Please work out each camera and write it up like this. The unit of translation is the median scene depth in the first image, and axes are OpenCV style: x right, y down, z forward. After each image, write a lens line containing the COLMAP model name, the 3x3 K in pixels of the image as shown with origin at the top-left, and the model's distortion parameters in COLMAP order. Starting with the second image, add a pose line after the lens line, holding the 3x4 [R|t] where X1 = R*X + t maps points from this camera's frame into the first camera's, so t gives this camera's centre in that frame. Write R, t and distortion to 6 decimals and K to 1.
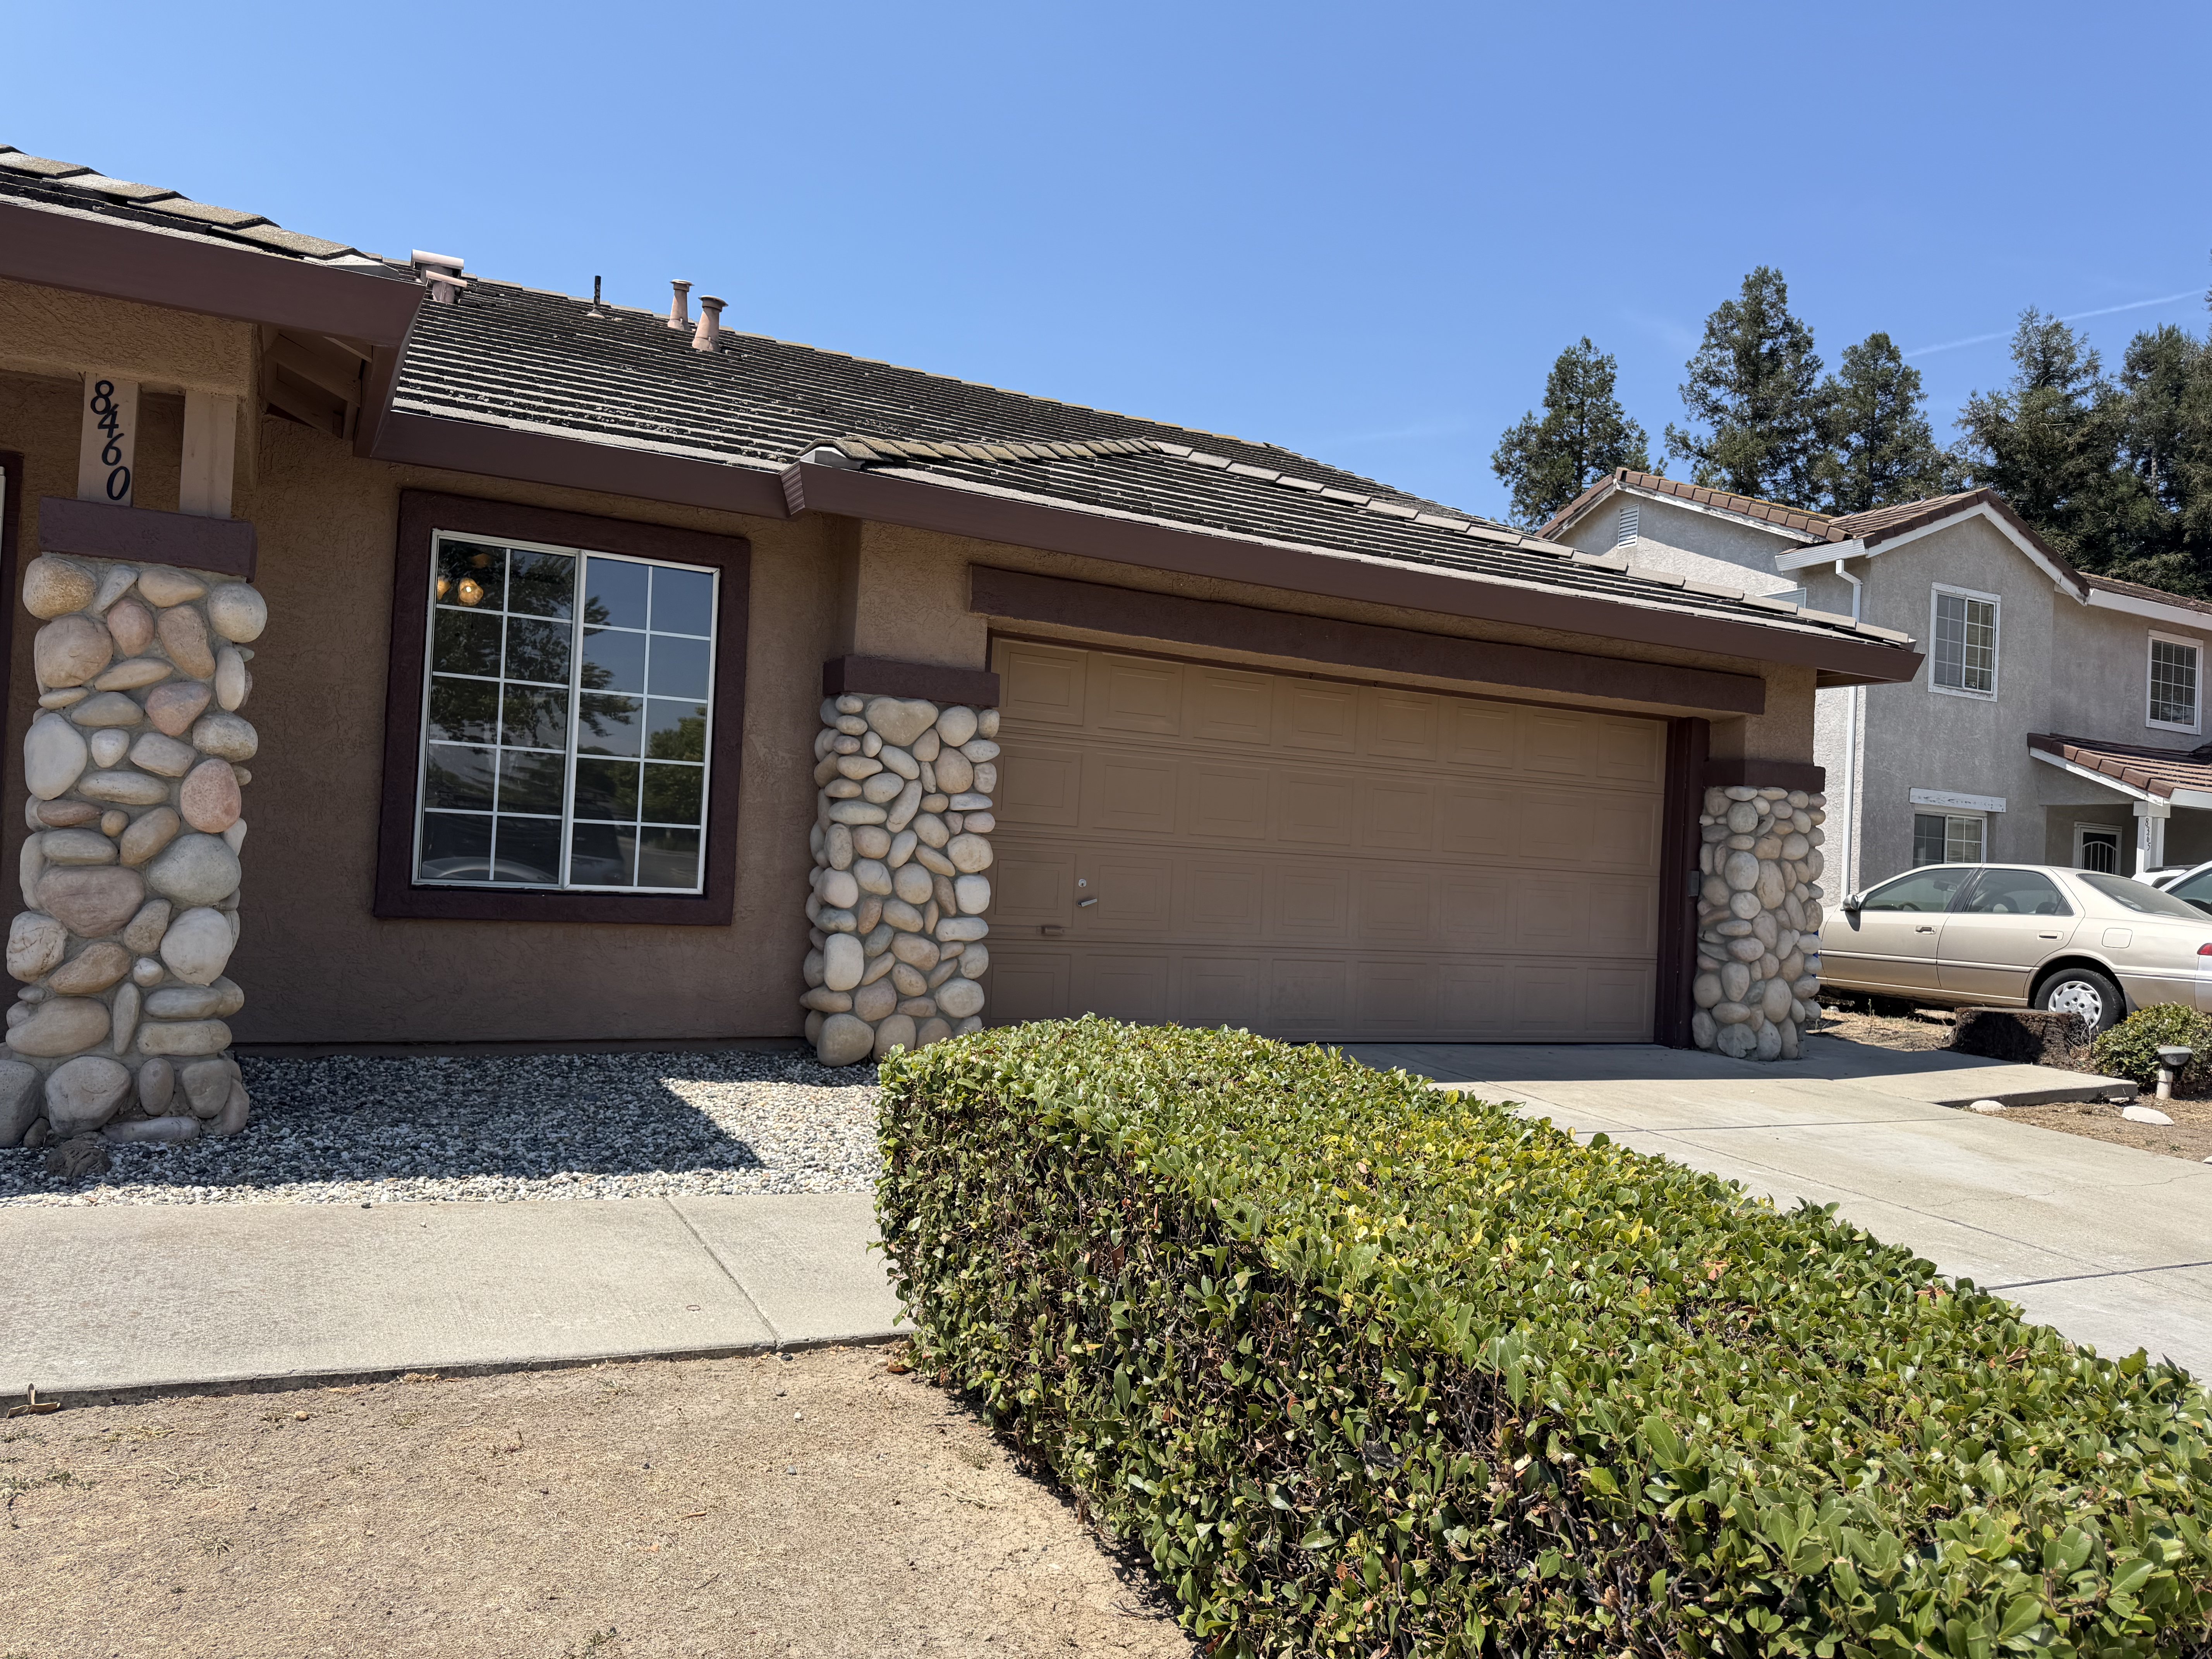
lens RADIAL K [[1529.4, 0, 1106.0], [0, 1529.4, 829.5], [0, 0, 1]] dist [0.027006, -0.049831]
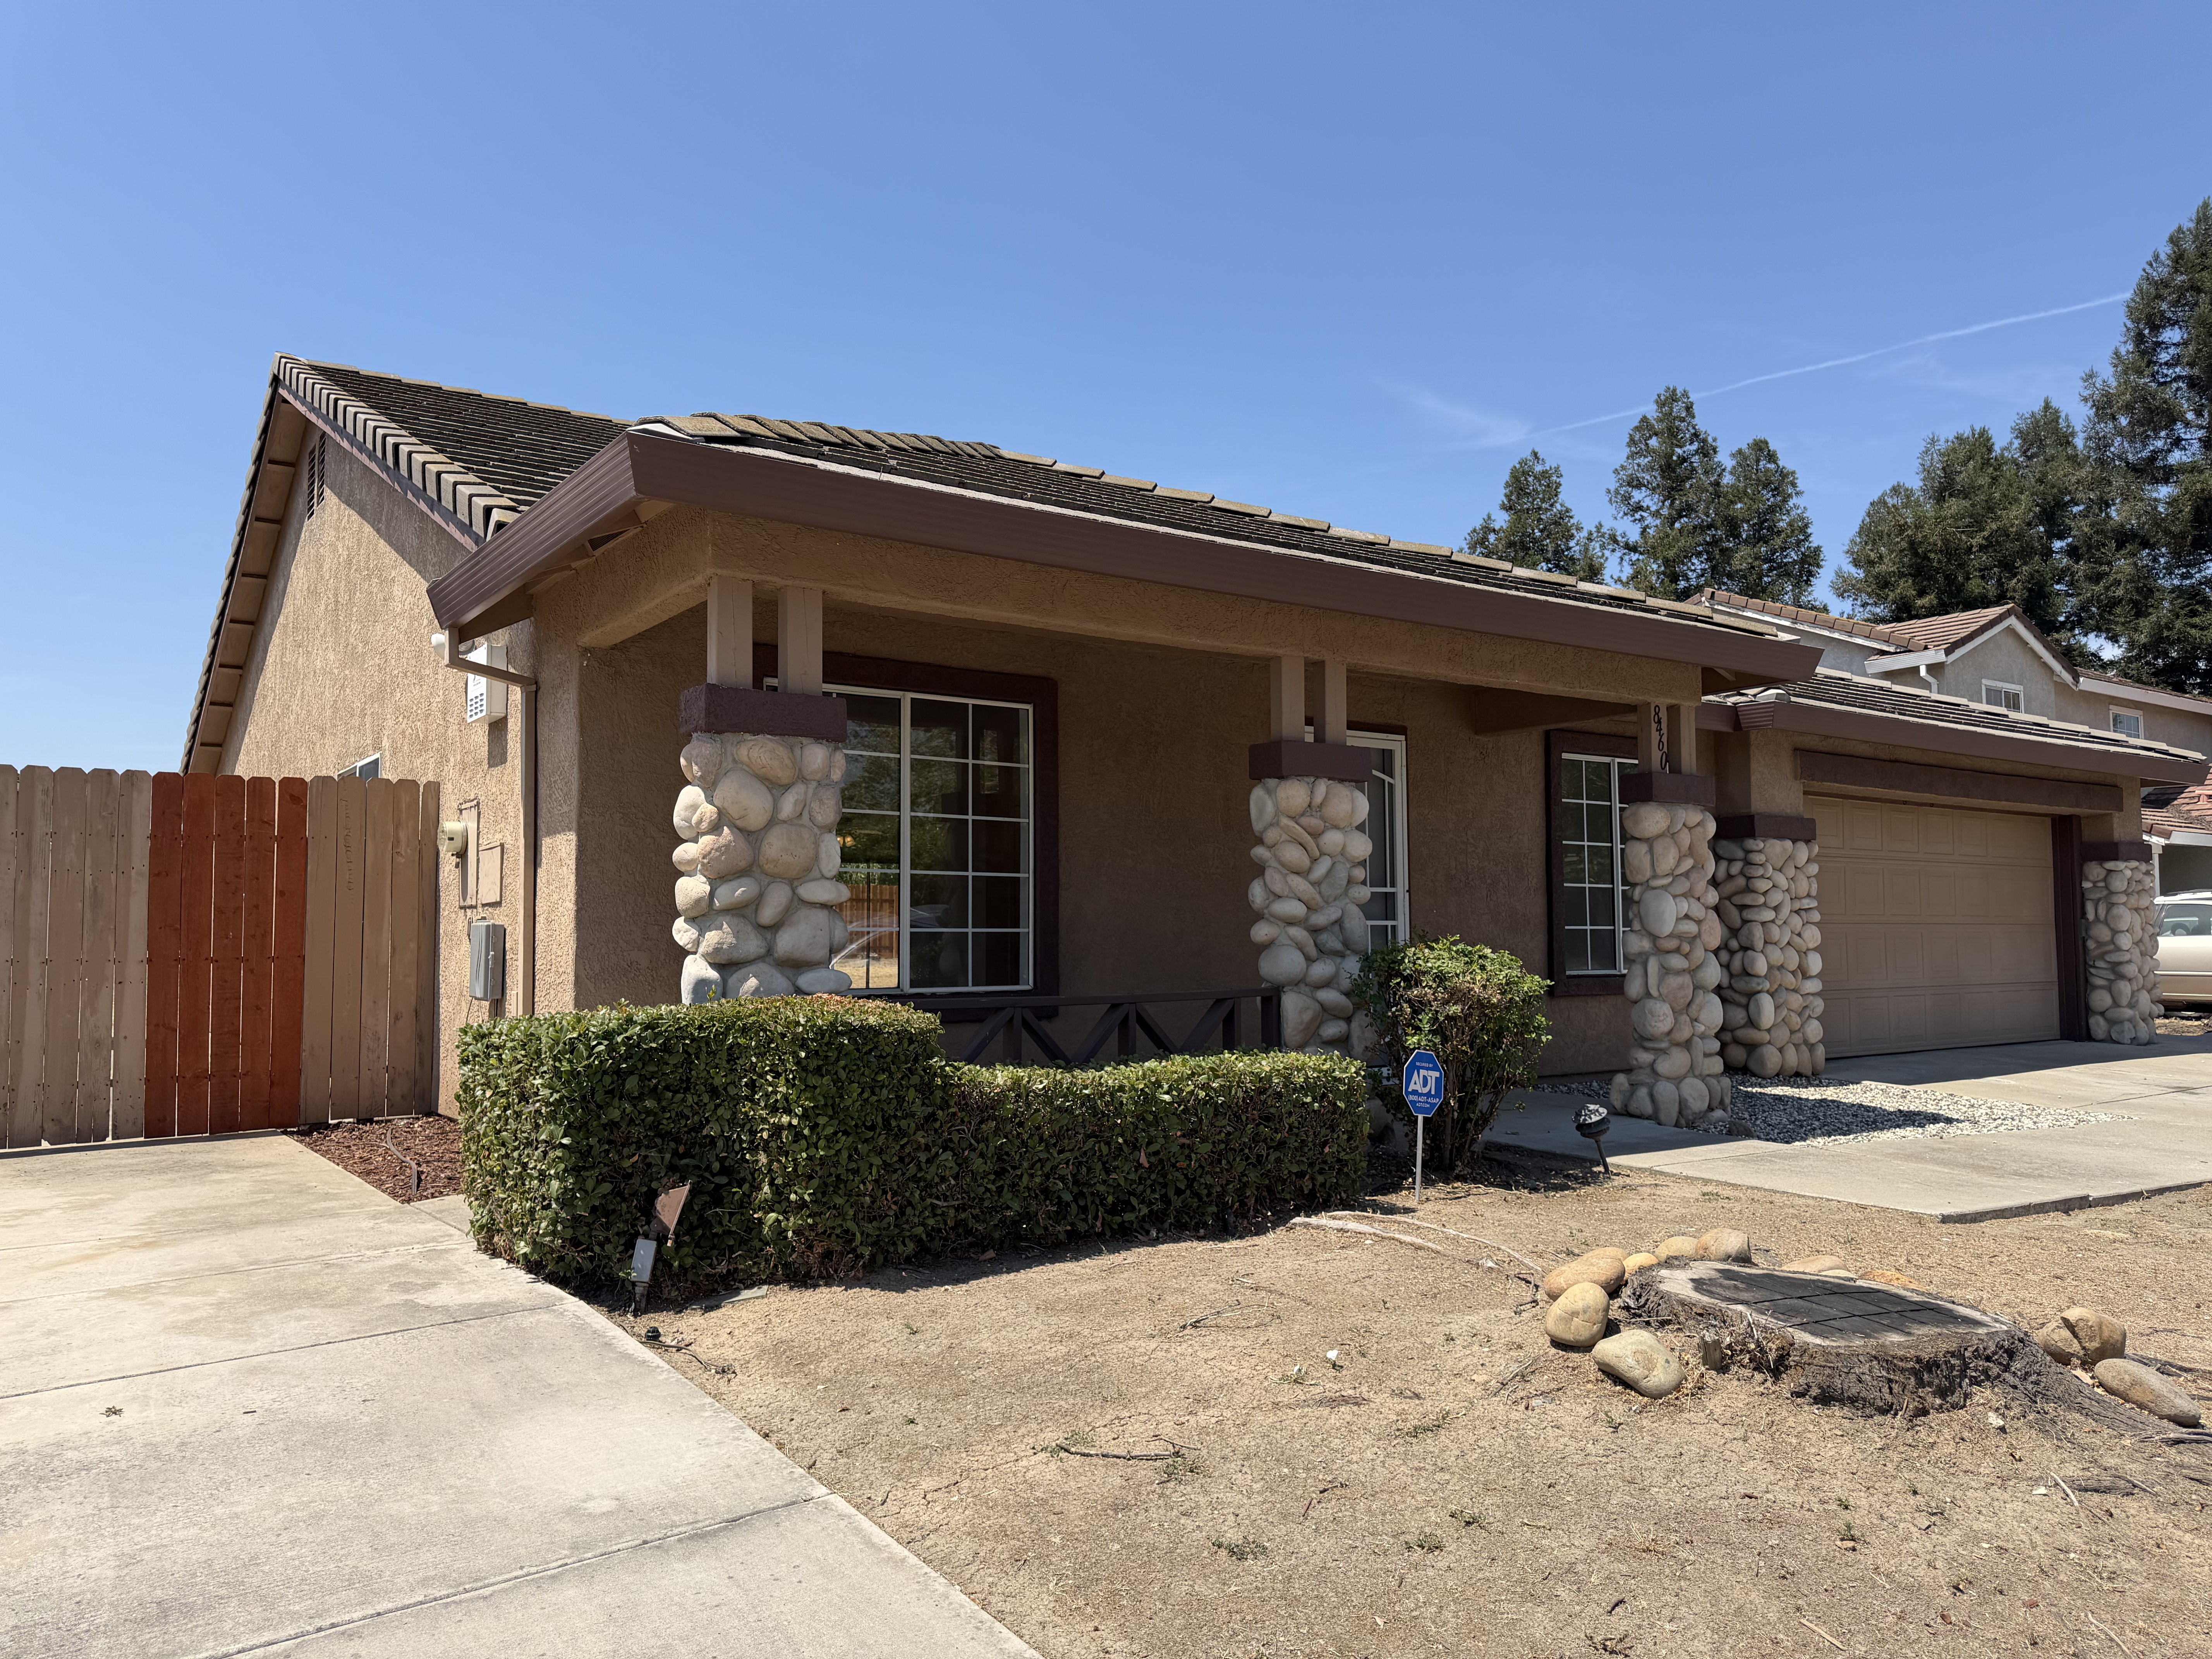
lens RADIAL K [[1529.4, 0, 1106.0], [0, 1529.4, 829.5], [0, 0, 1]] dist [0.027006, -0.049831]
pose [[0.989628, -0.046102, 0.136057, -1.464903], [0.051614, 0.997971, -0.037270, -0.104059], [-0.134062, 0.043906, 0.990000, -0.656341]]
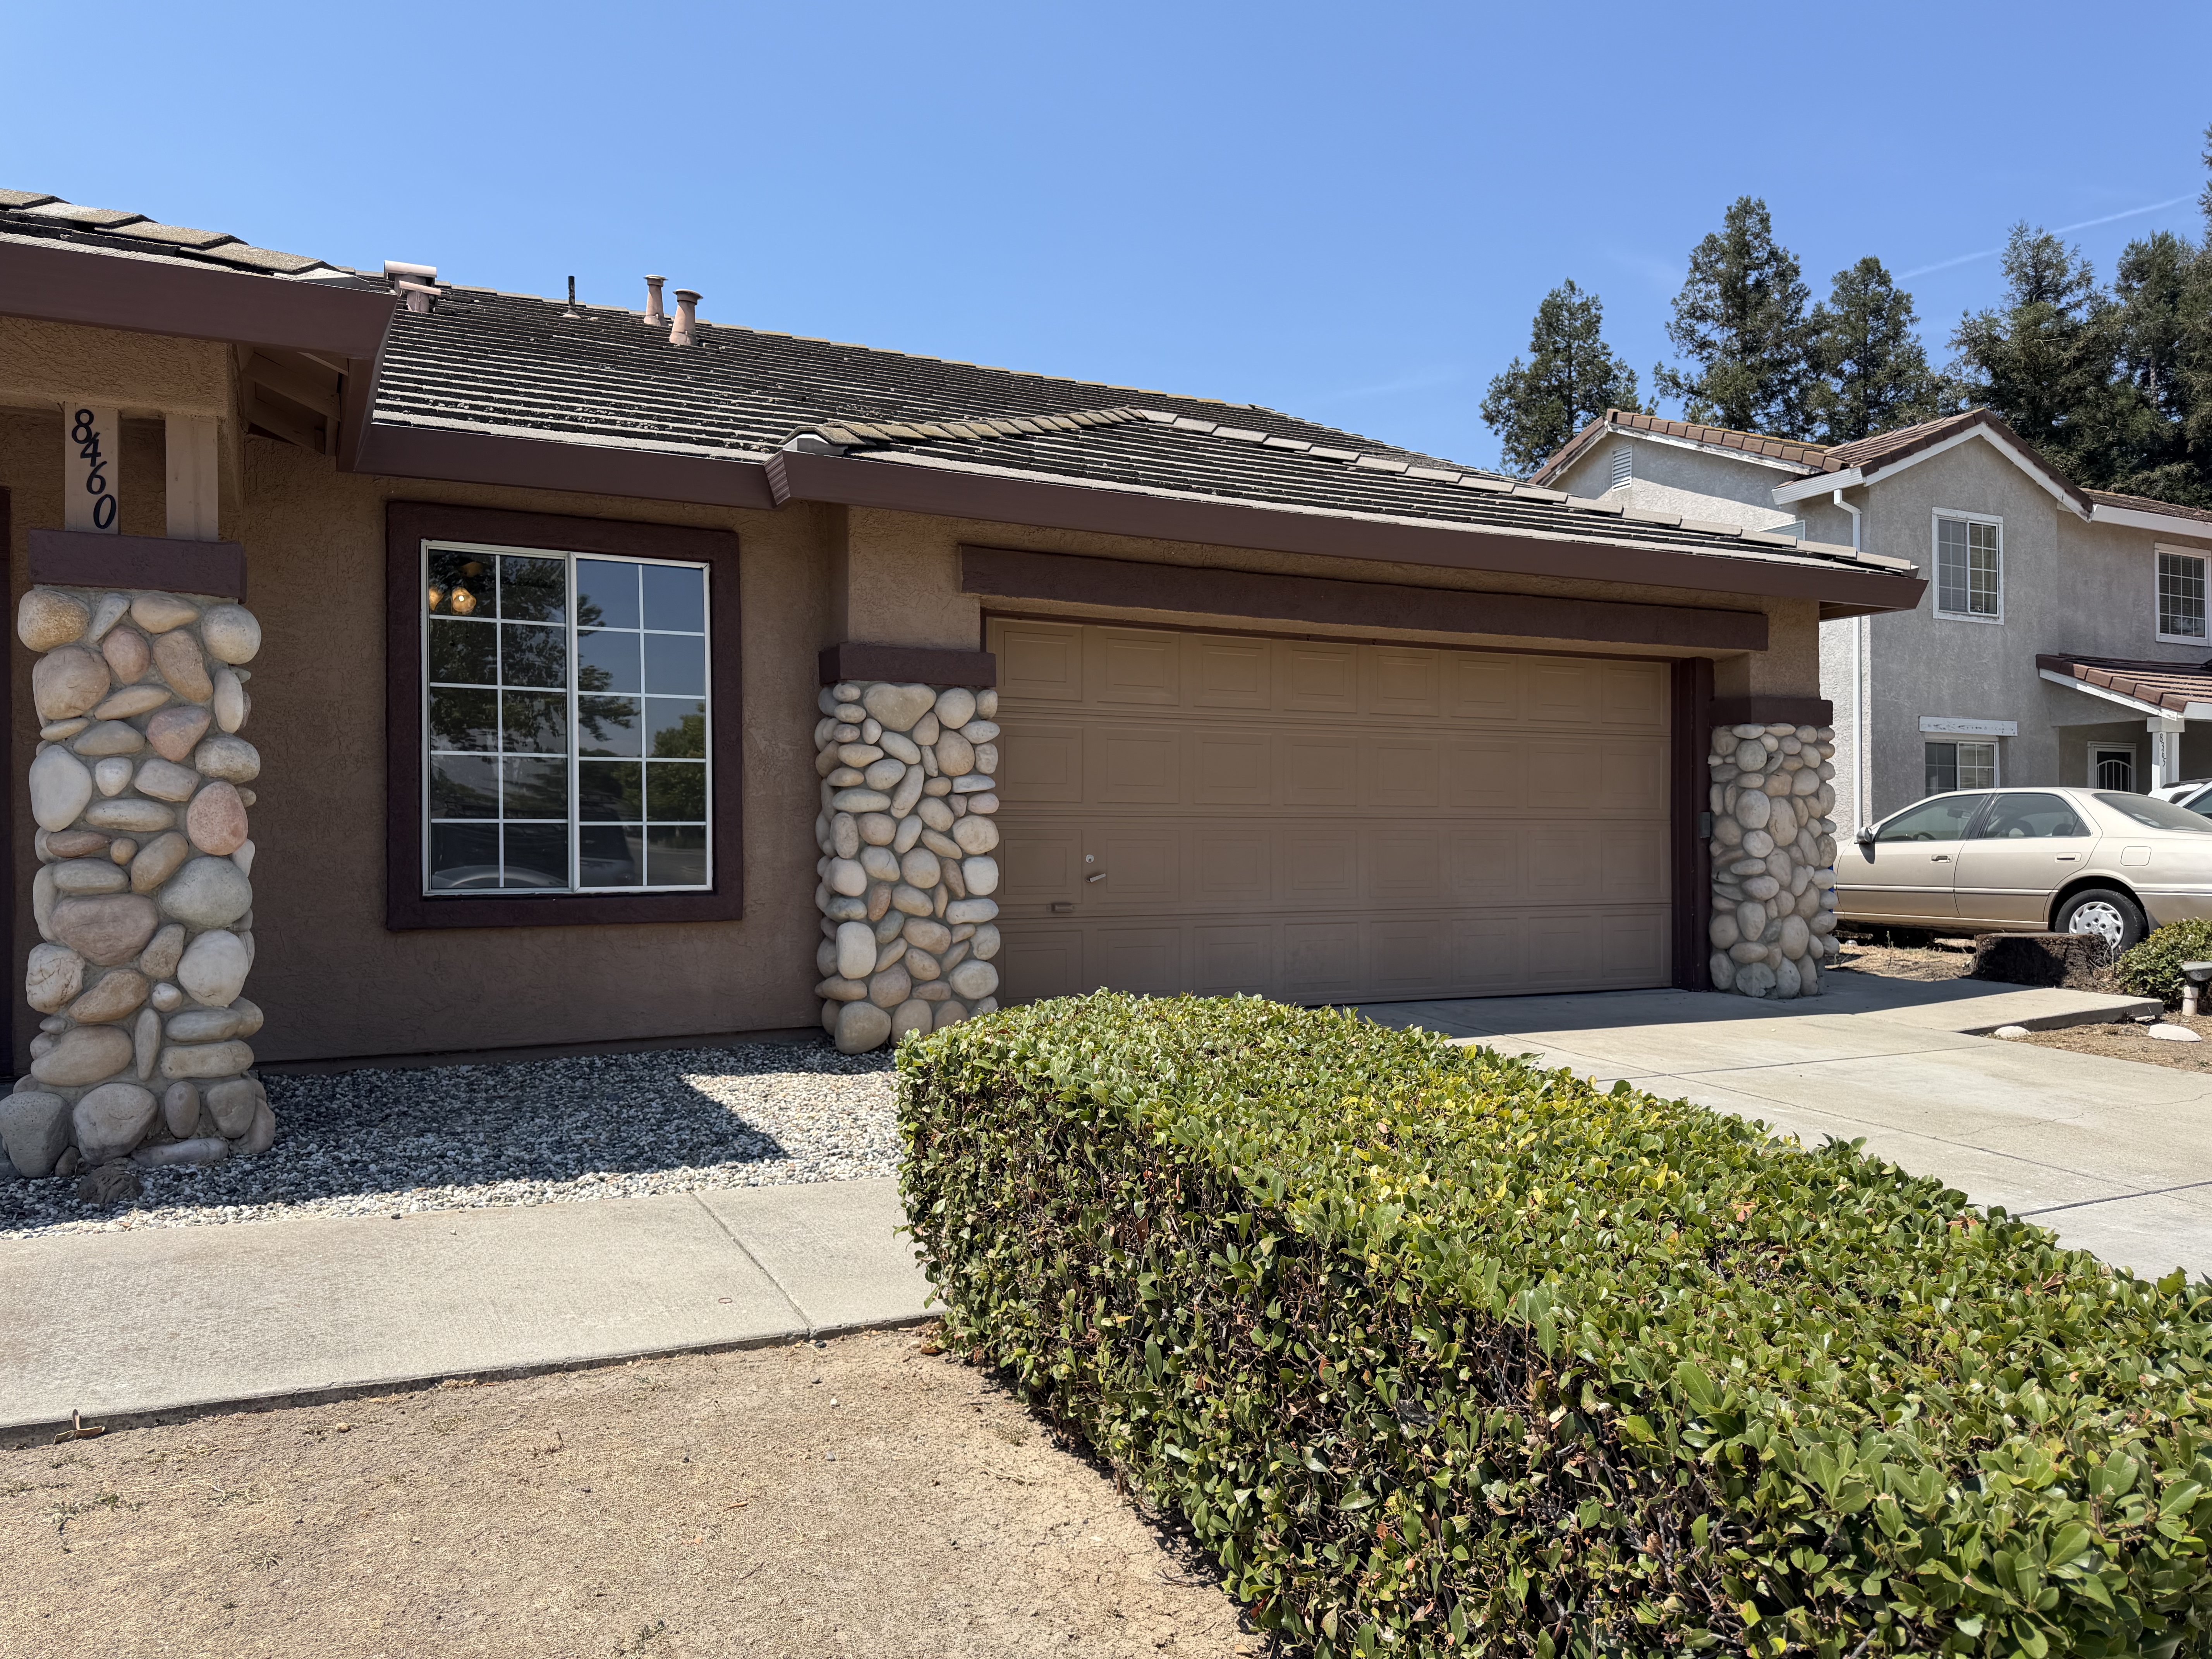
lens RADIAL K [[1530.2, 0, 1093.6], [0, 1530.2, 835.2], [0, 0, 1]] dist [0.024507, -0.047460]
pose [[0.998397, -0.055004, -0.013354, 0.001736], [0.055264, 0.998272, 0.019971, 0.000537], [0.012233, -0.020677, 0.999711, 0.003342]]
